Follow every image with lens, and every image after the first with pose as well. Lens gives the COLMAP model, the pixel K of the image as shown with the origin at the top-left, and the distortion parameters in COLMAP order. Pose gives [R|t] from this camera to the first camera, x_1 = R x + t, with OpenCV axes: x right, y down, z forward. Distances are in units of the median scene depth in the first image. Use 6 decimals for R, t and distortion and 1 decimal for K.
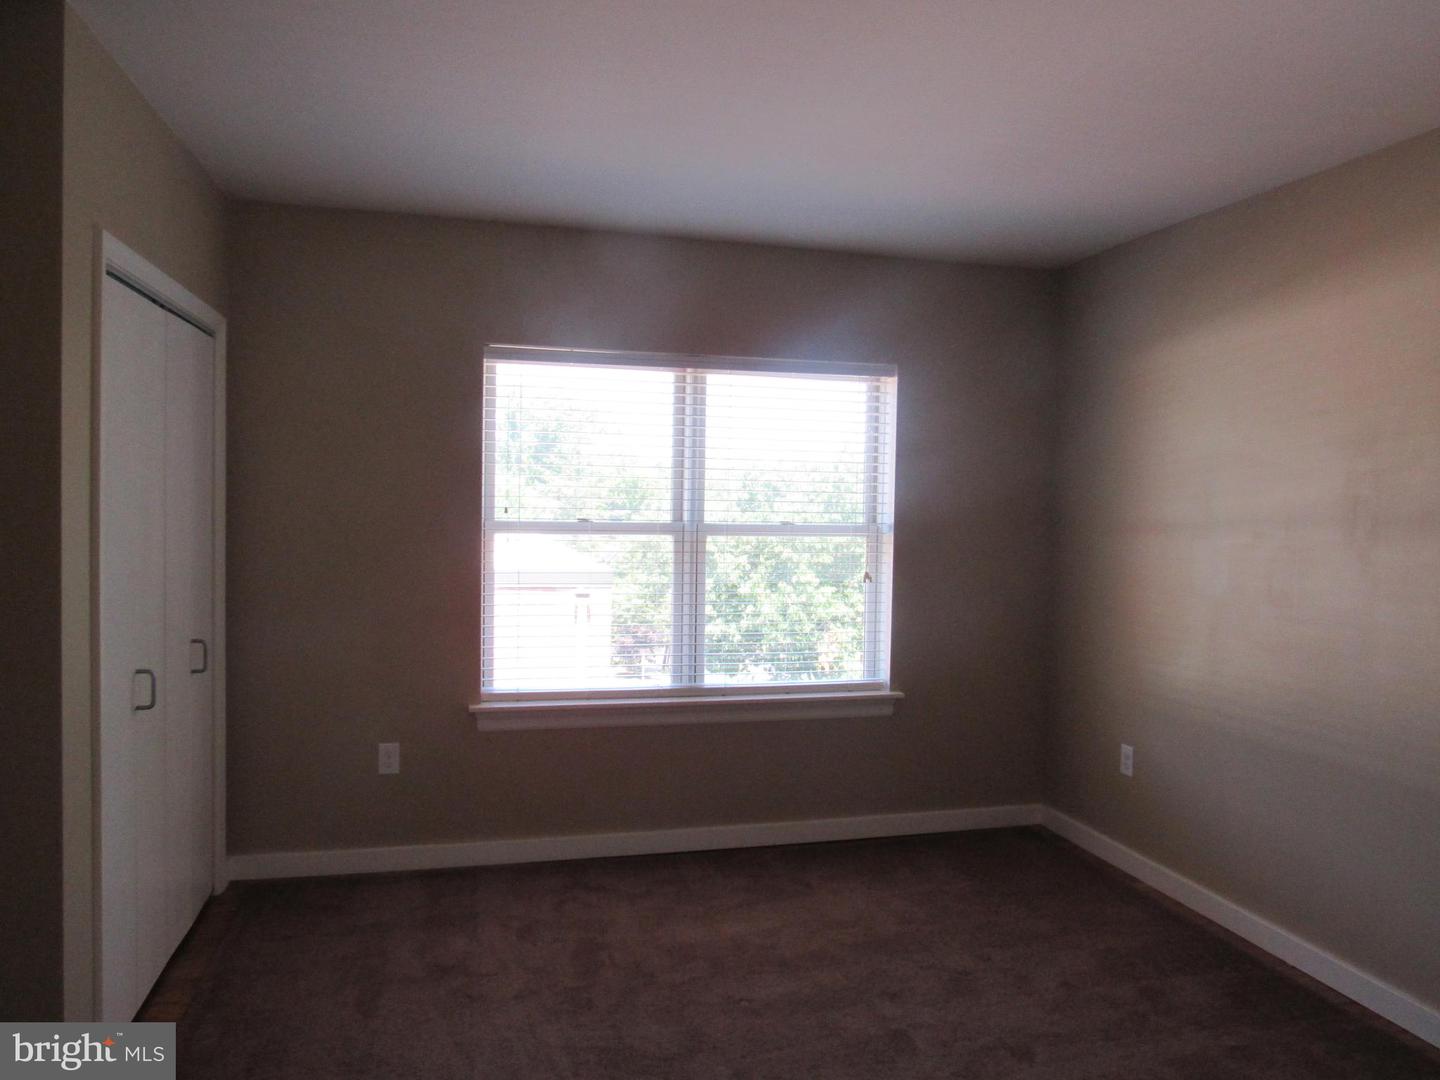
lens RADIAL K [[1028.0, 0, 712.4], [0, 1028.0, 539.9], [0, 0, 1]] dist [-0.028351, 0.016453]
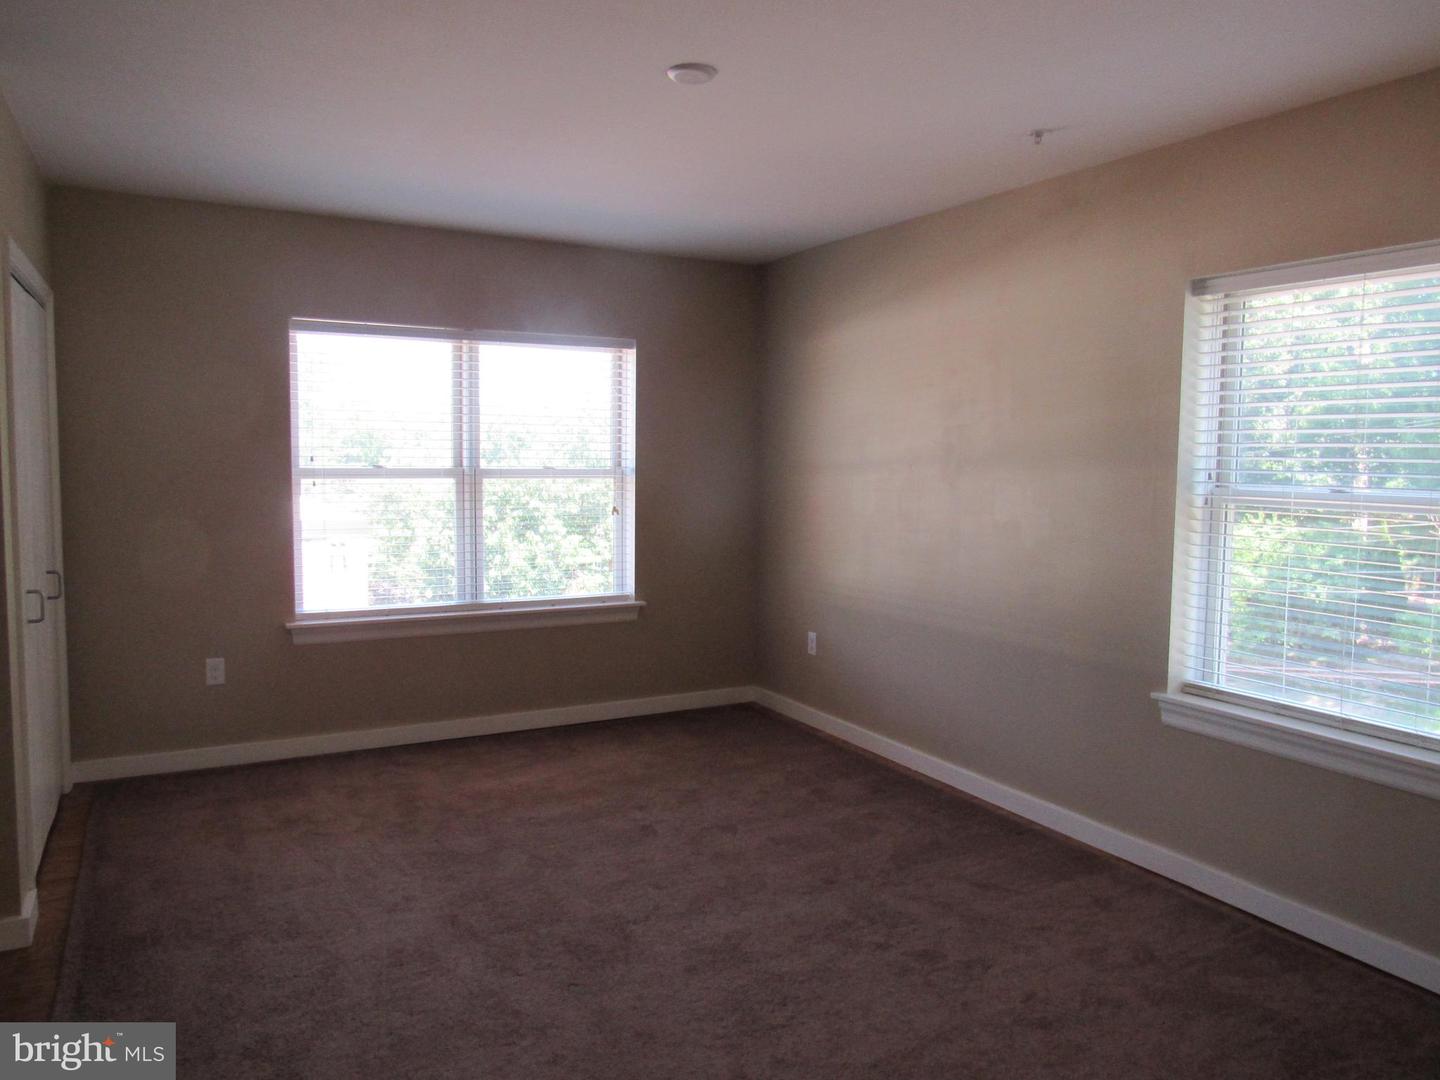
lens RADIAL K [[1028.0, 0, 714.9], [0, 1028.0, 539.5], [0, 0, 1]] dist [-0.028351, 0.016453]
pose [[0.968885, -0.027450, 0.245984, -0.041056], [0.015762, 0.998657, 0.049360, 0.012404], [-0.247008, -0.043947, 0.968016, -0.249353]]
